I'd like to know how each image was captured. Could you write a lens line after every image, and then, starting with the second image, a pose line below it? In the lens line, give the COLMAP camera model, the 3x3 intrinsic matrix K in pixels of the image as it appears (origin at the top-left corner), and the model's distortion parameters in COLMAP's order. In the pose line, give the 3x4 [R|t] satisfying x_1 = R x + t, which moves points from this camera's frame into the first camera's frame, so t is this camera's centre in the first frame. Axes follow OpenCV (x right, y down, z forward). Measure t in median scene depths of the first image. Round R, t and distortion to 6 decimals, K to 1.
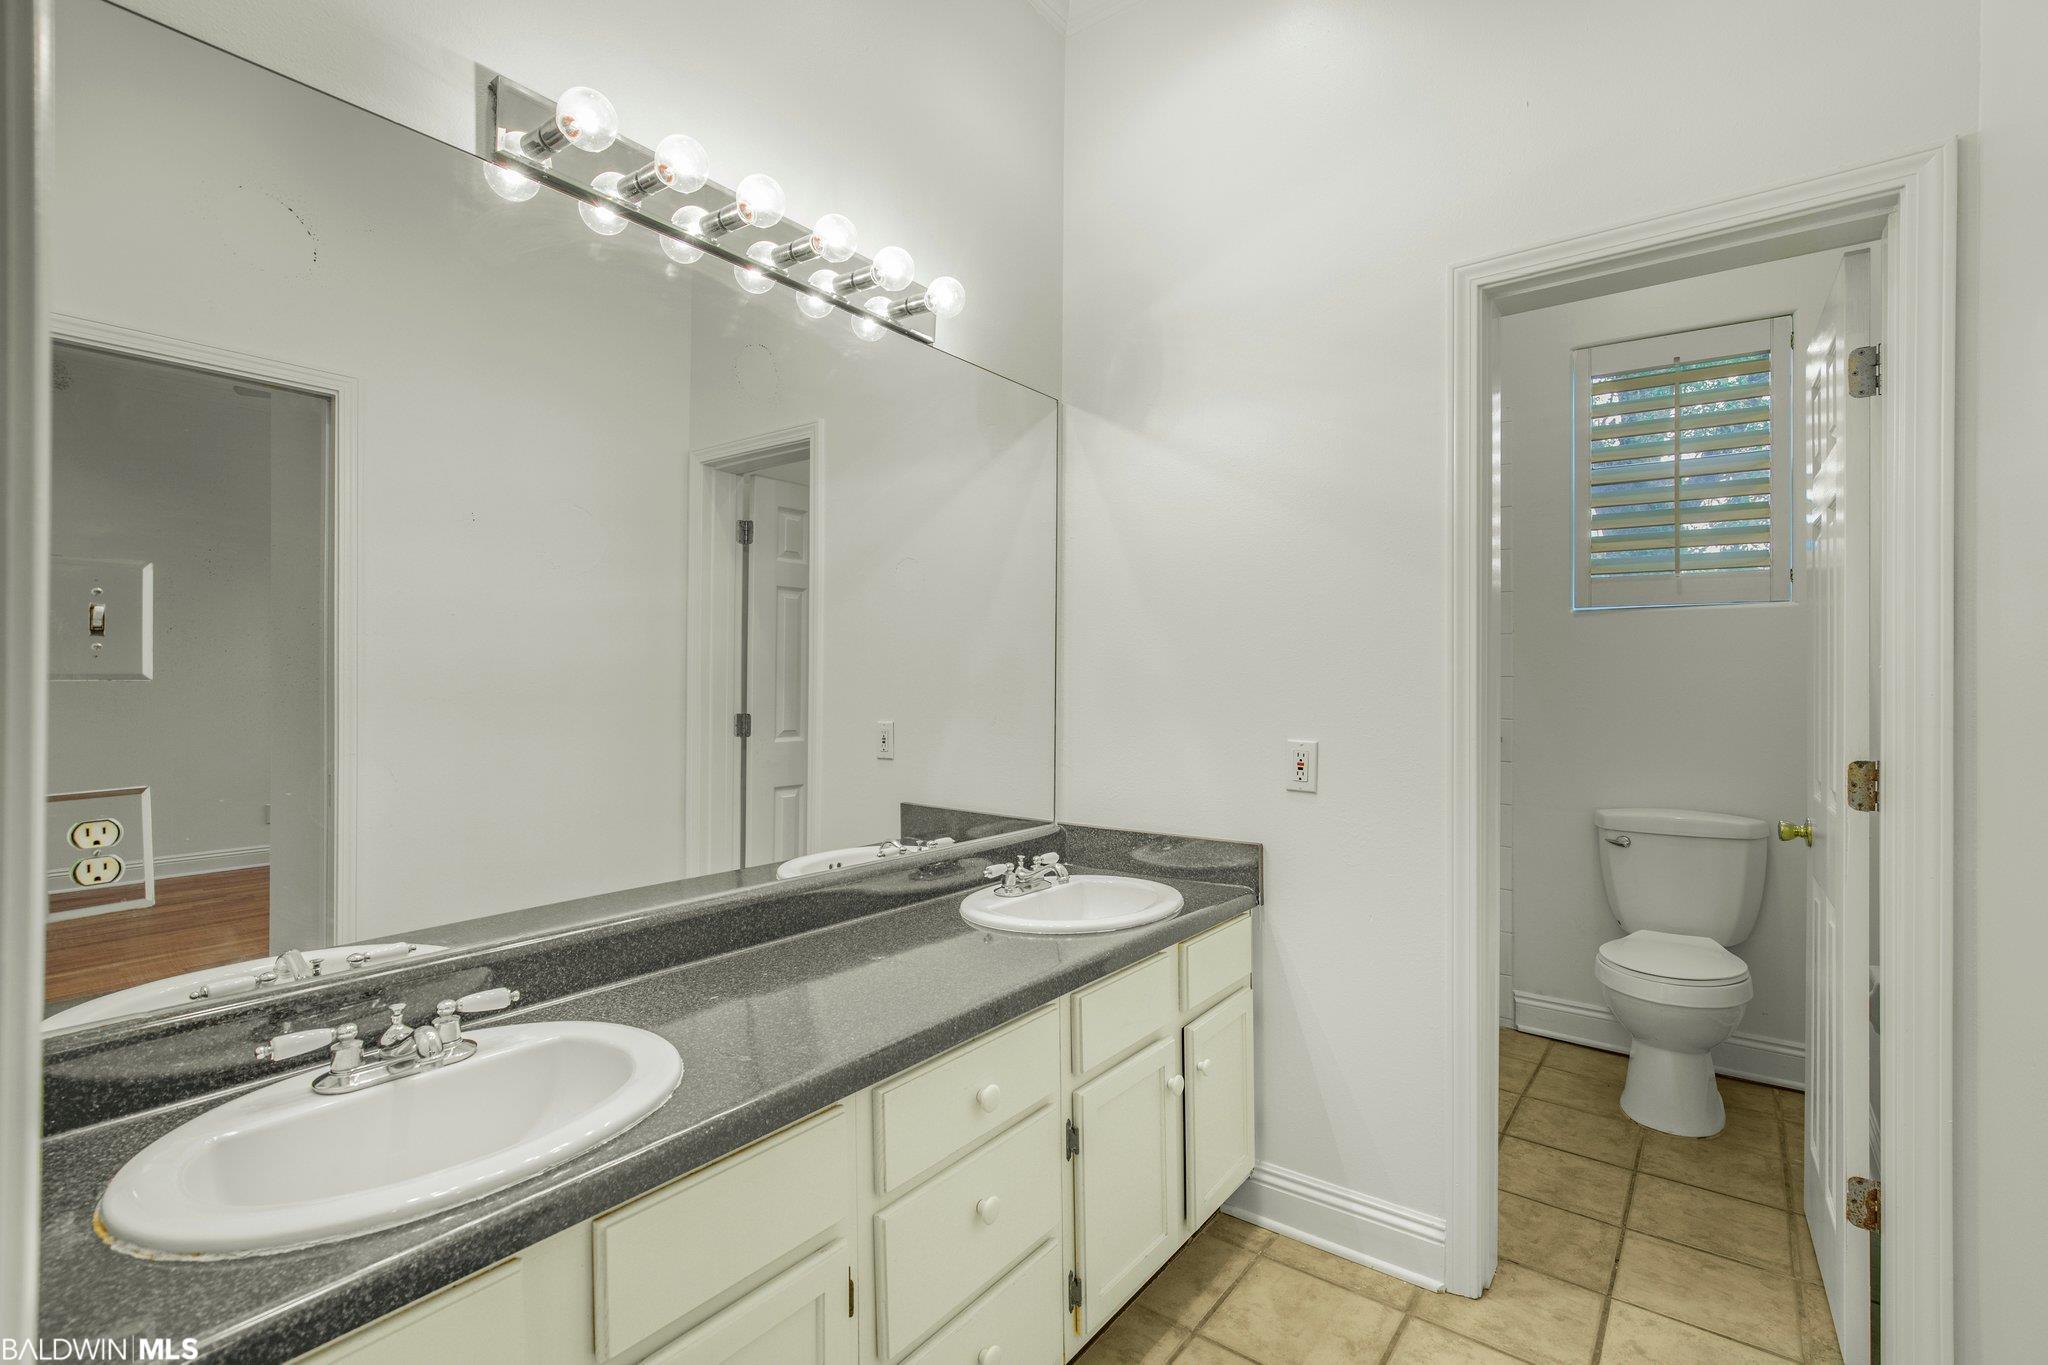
lens RADIAL K [[939.9, 0, 1024.0], [0, 939.9, 682.5], [0, 0, 1]] dist [-0.000340, 0.000641]
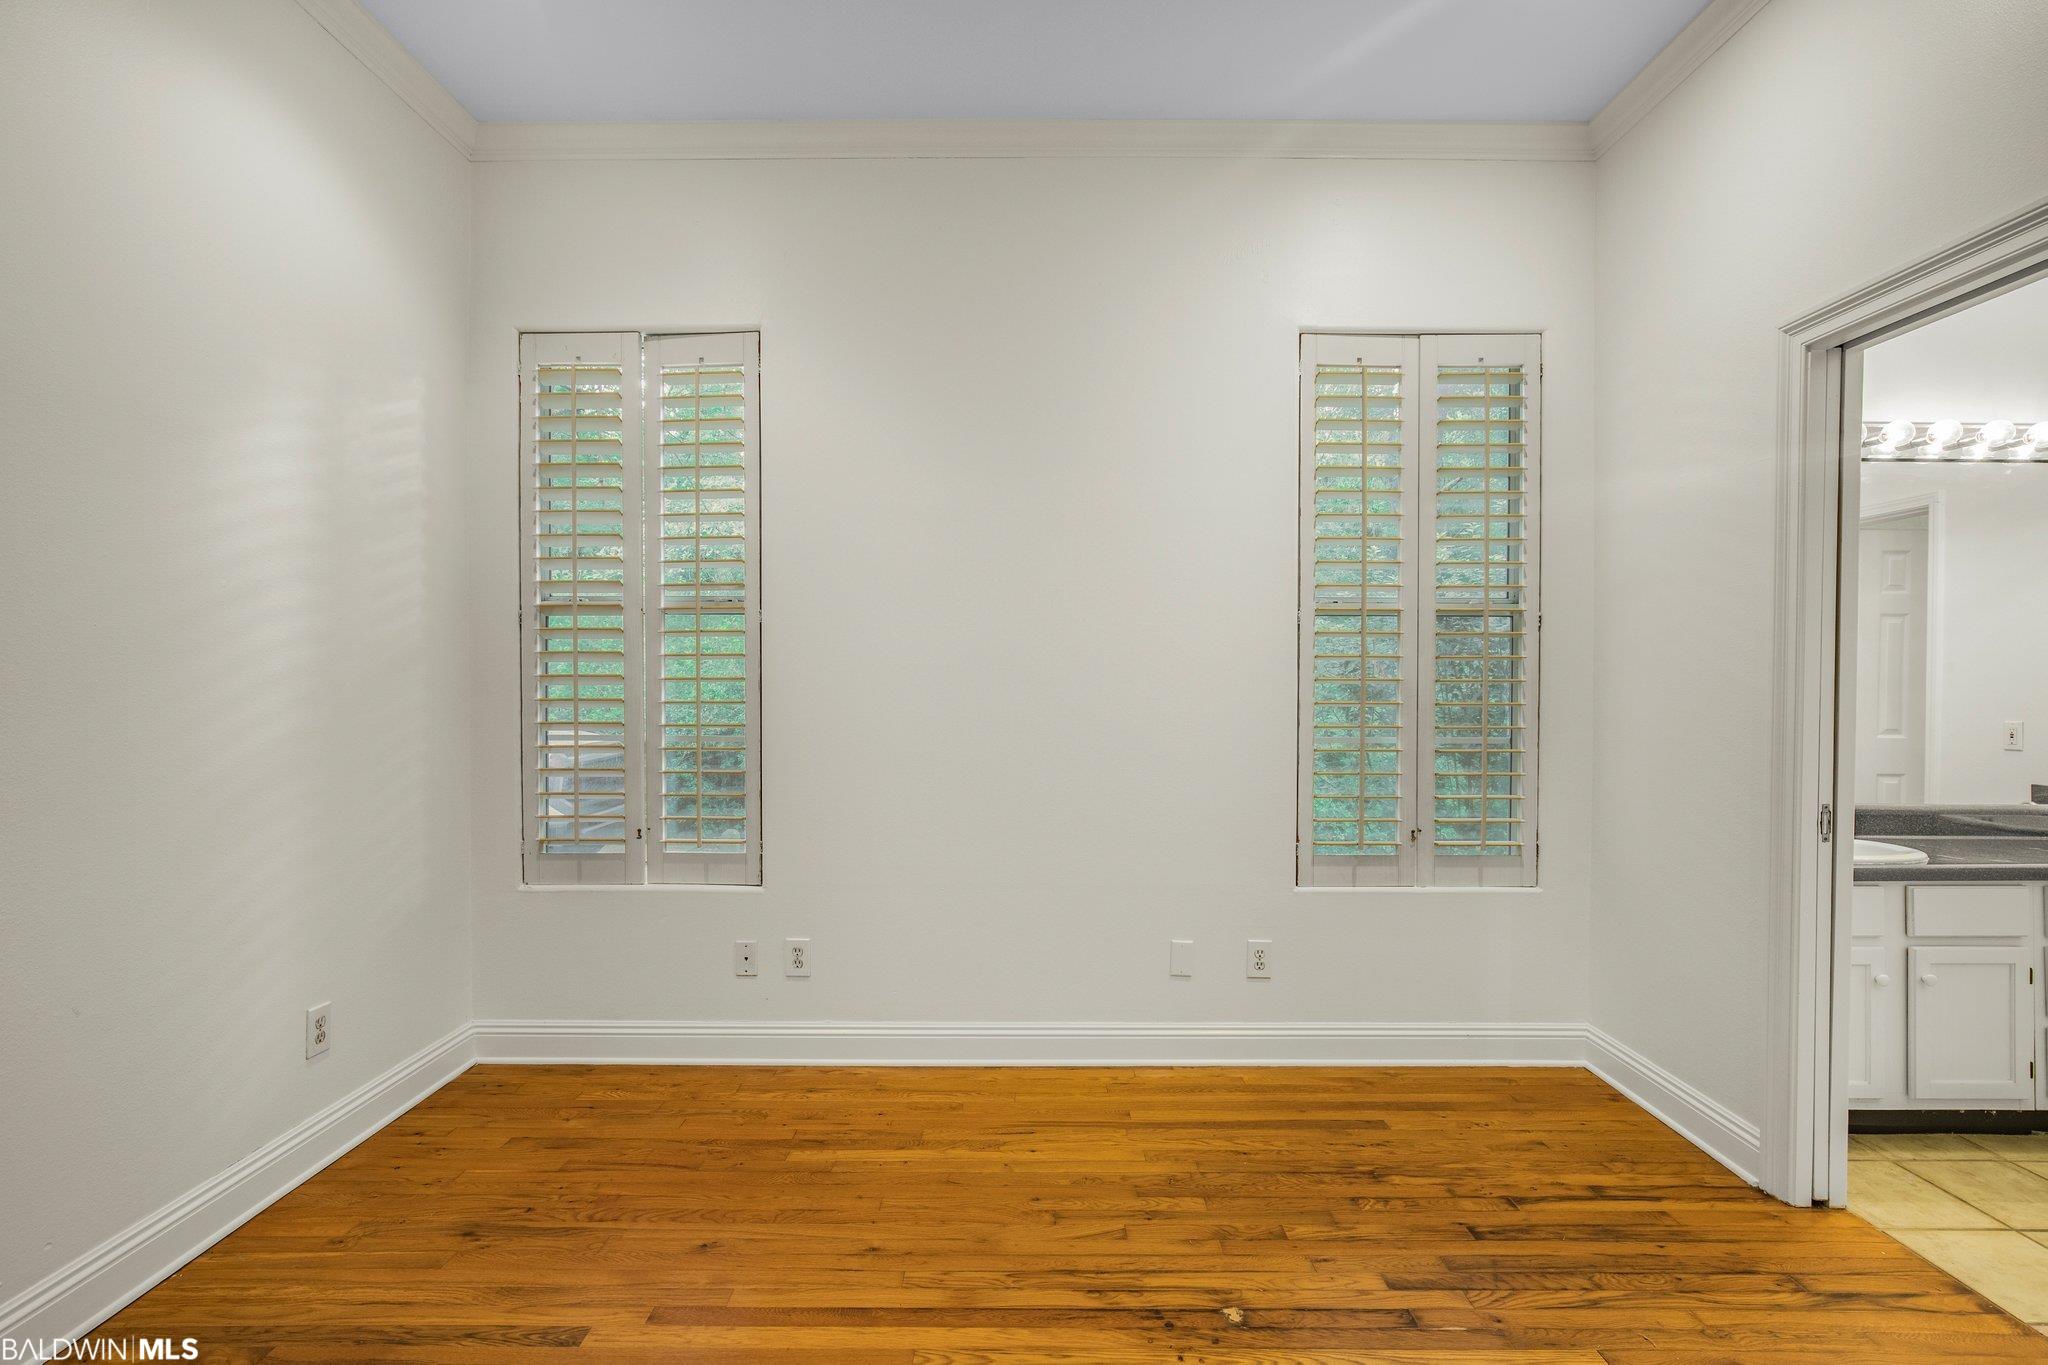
lens RADIAL K [[939.9, 0, 1024.0], [0, 939.9, 682.5], [0, 0, 1]] dist [-0.000340, 0.000641]
pose [[0.607155, -0.001164, -0.794583, 0.040910], [-0.003872, 0.999983, -0.004423, -0.000618], [0.794574, 0.005762, 0.607140, -0.674000]]
